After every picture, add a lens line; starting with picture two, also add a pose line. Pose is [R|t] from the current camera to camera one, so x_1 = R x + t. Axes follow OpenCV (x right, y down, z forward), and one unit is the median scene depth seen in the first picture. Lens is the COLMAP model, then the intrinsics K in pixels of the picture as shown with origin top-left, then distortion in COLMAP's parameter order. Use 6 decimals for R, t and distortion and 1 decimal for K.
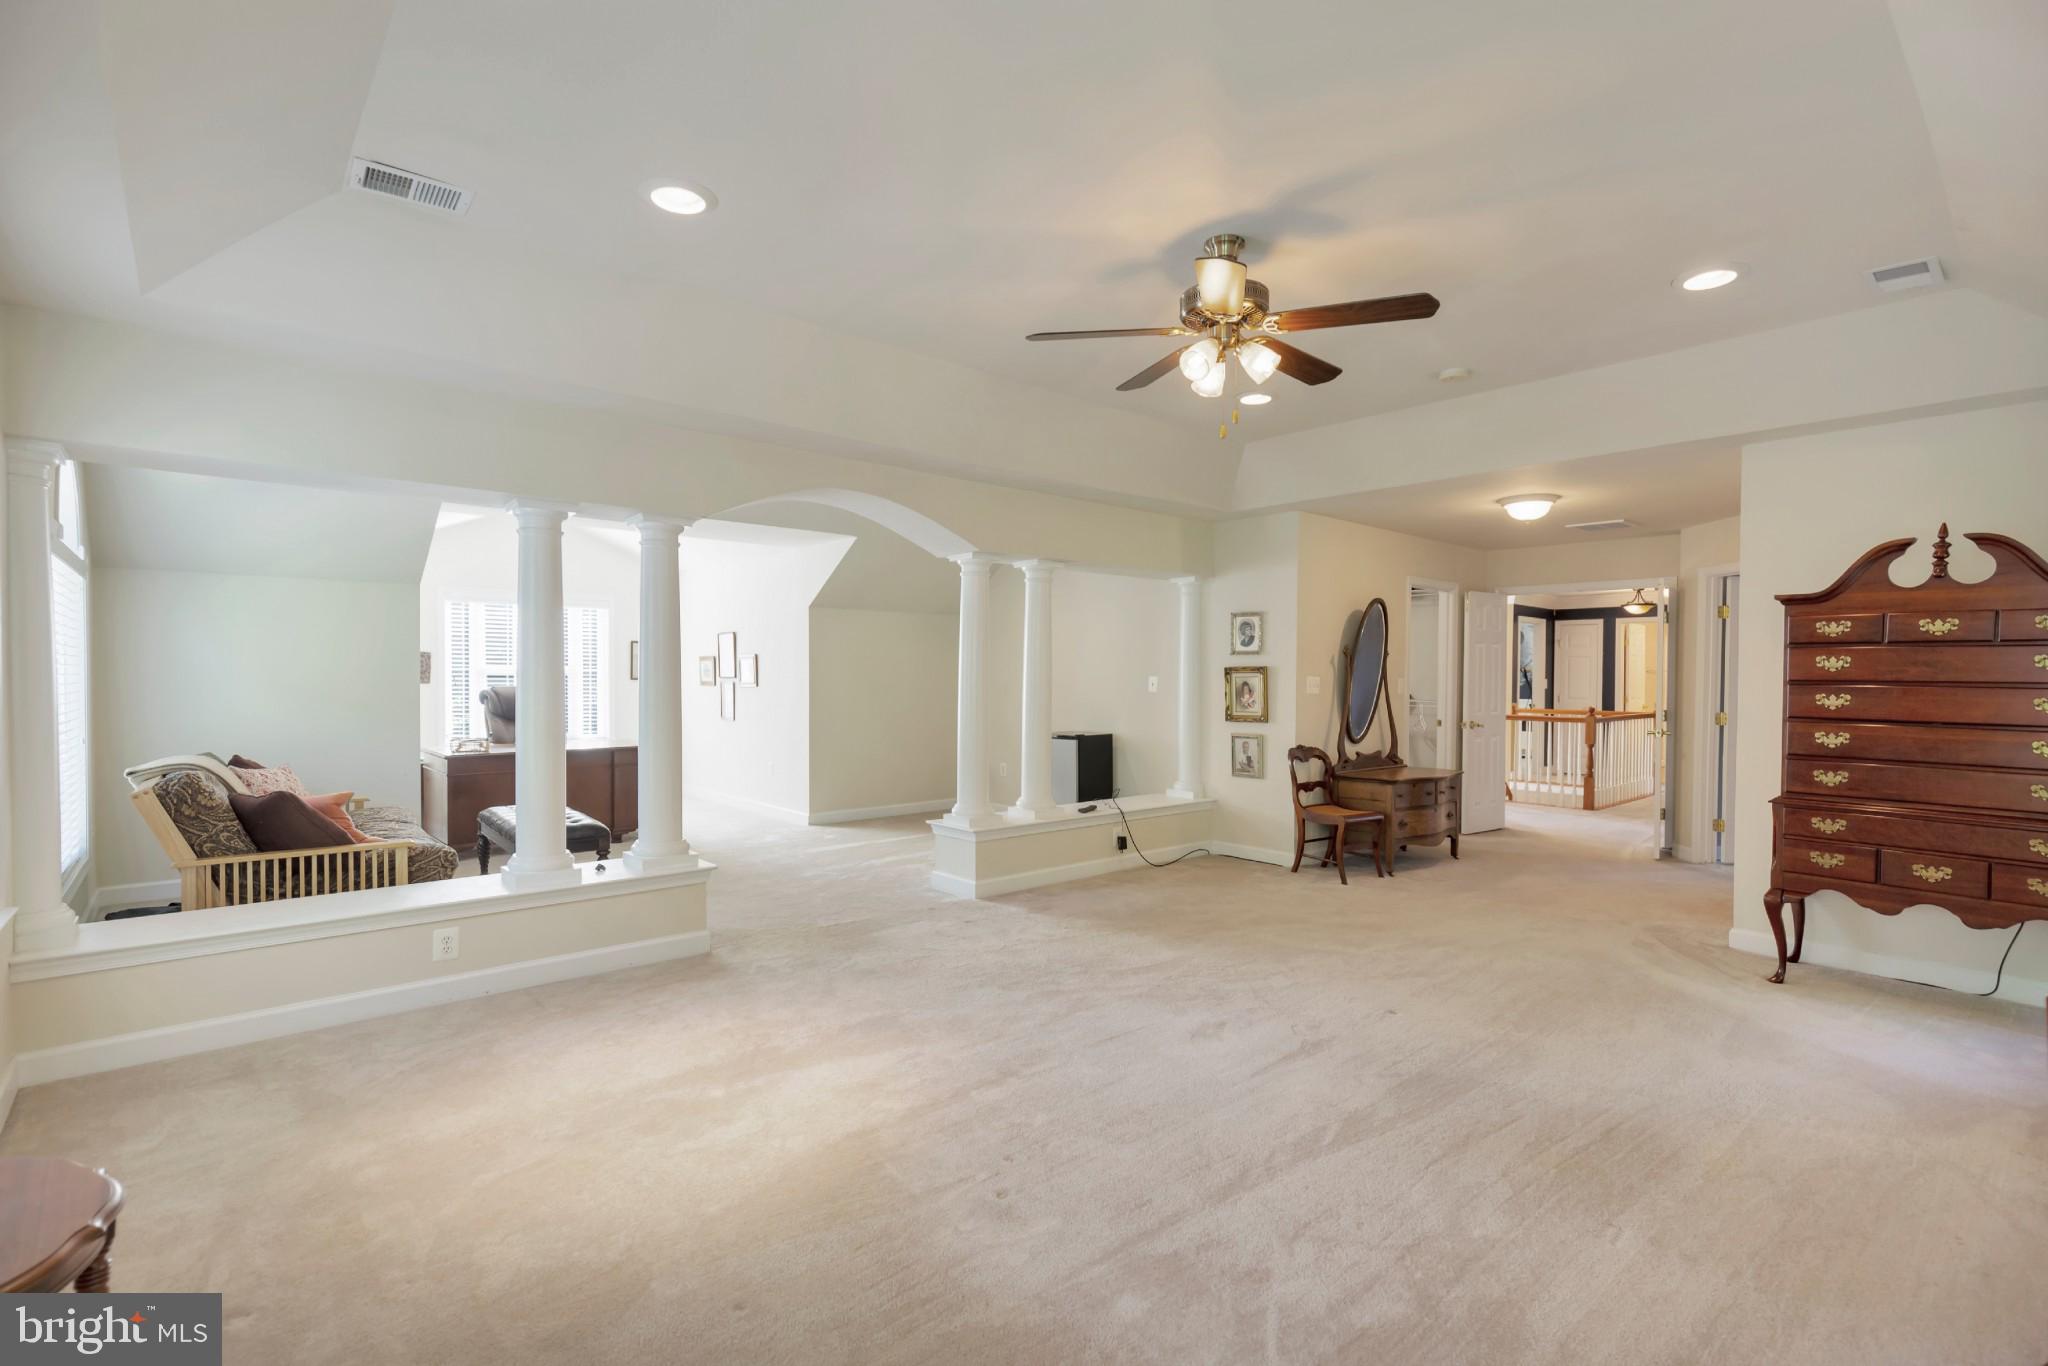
lens RADIAL K [[939.5, 0, 1023.3], [0, 939.5, 689.1], [0, 0, 1]] dist [-0.003817, -0.000555]
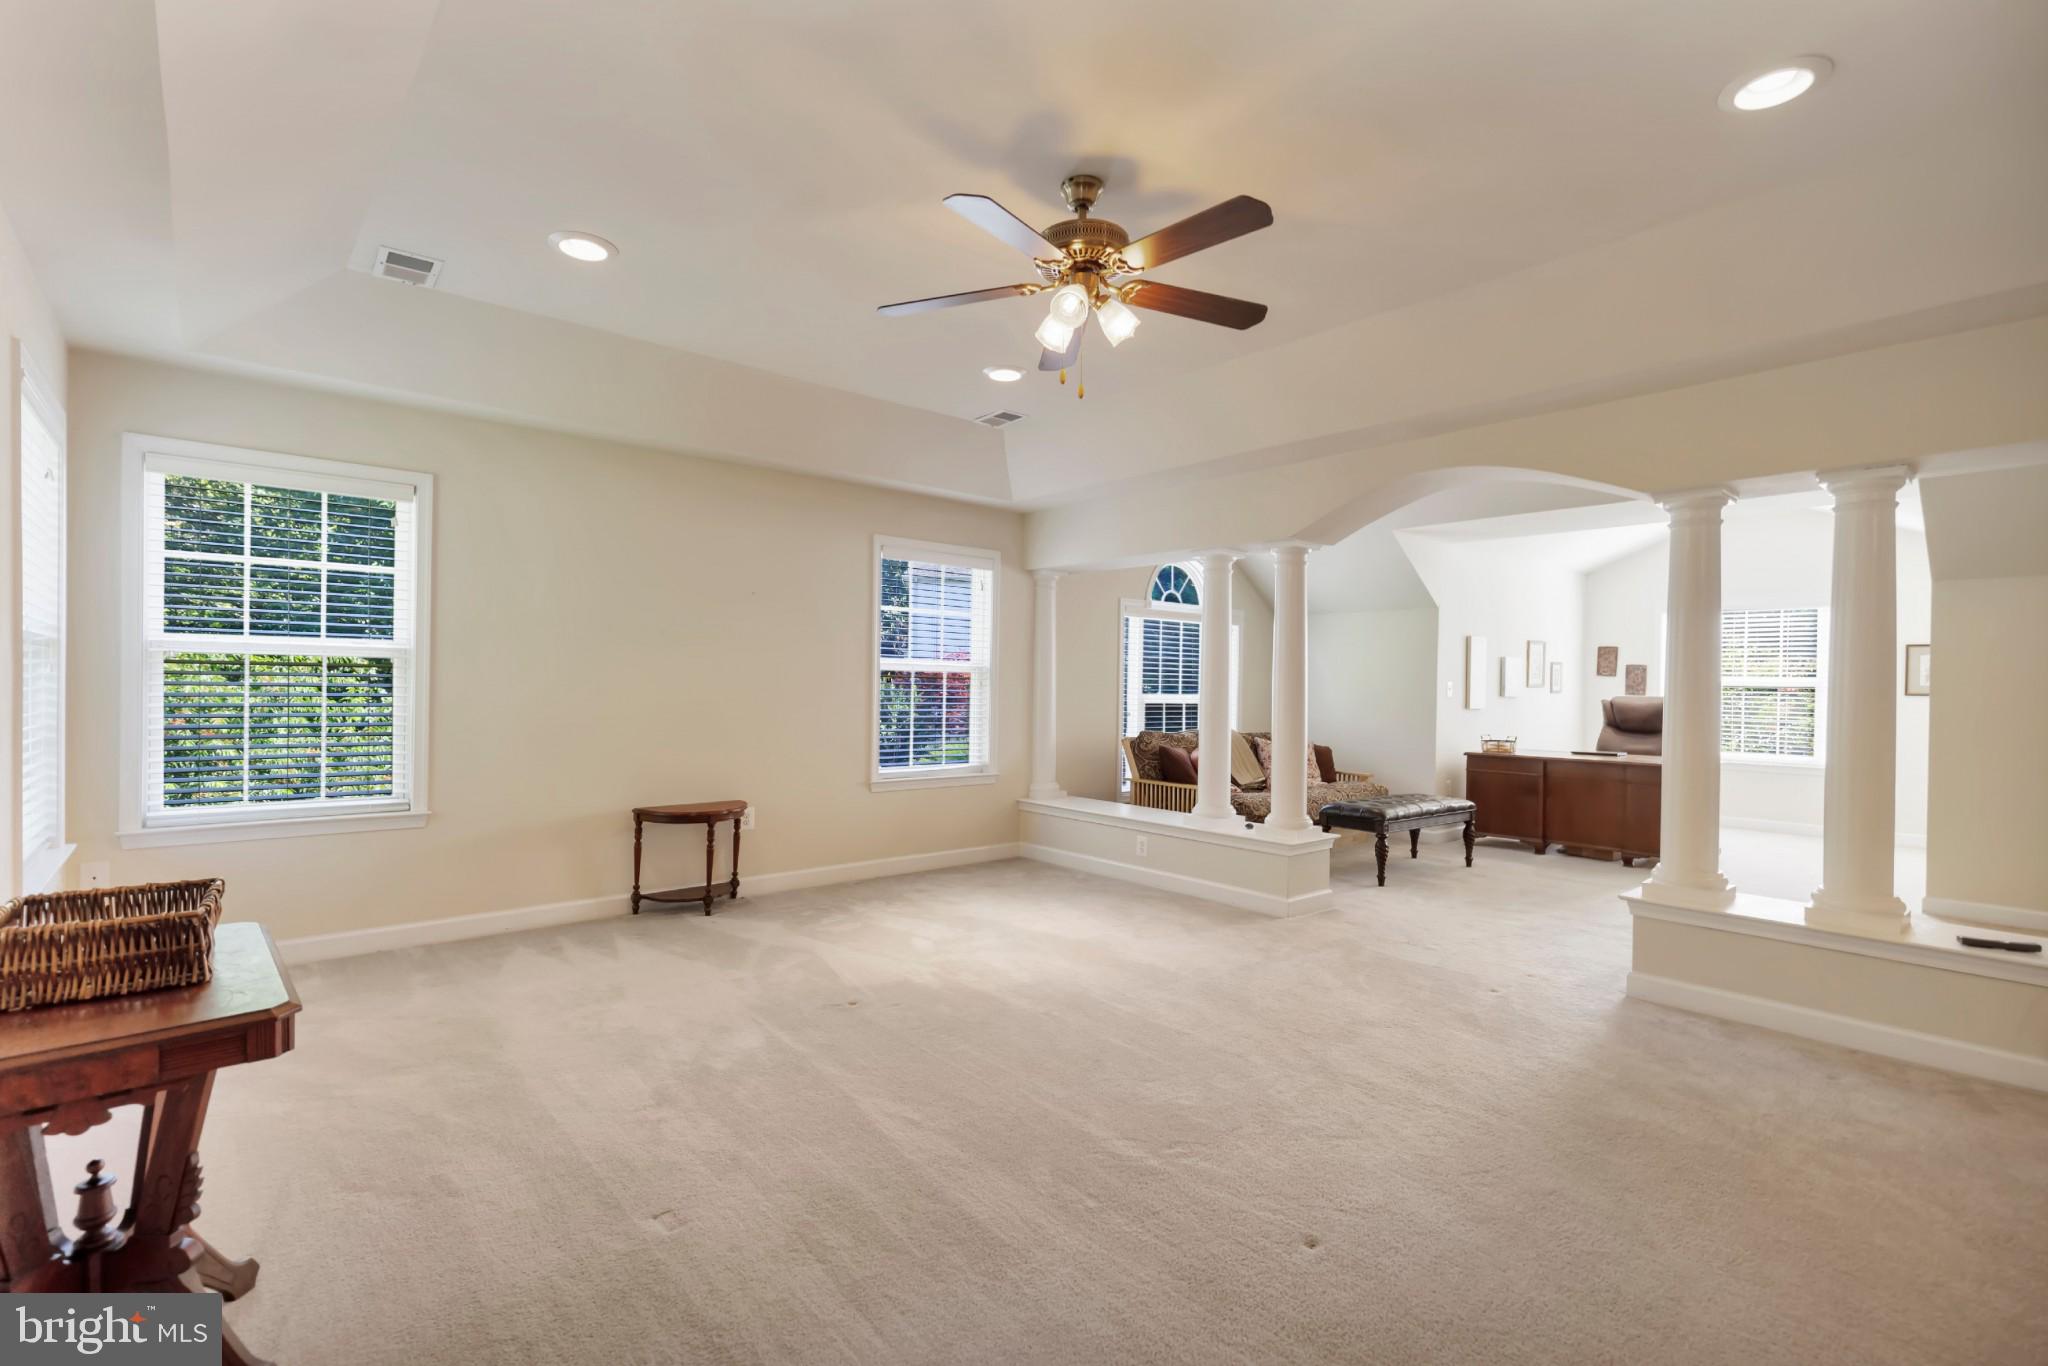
lens RADIAL K [[939.5, 0, 1023.3], [0, 939.5, 689.1], [0, 0, 1]] dist [-0.003817, -0.000555]
pose [[-0.030891, 0.004723, -0.999512, 0.904717], [-0.025949, 0.999648, 0.005525, 0.004675], [0.999186, 0.026107, -0.030757, 0.790400]]
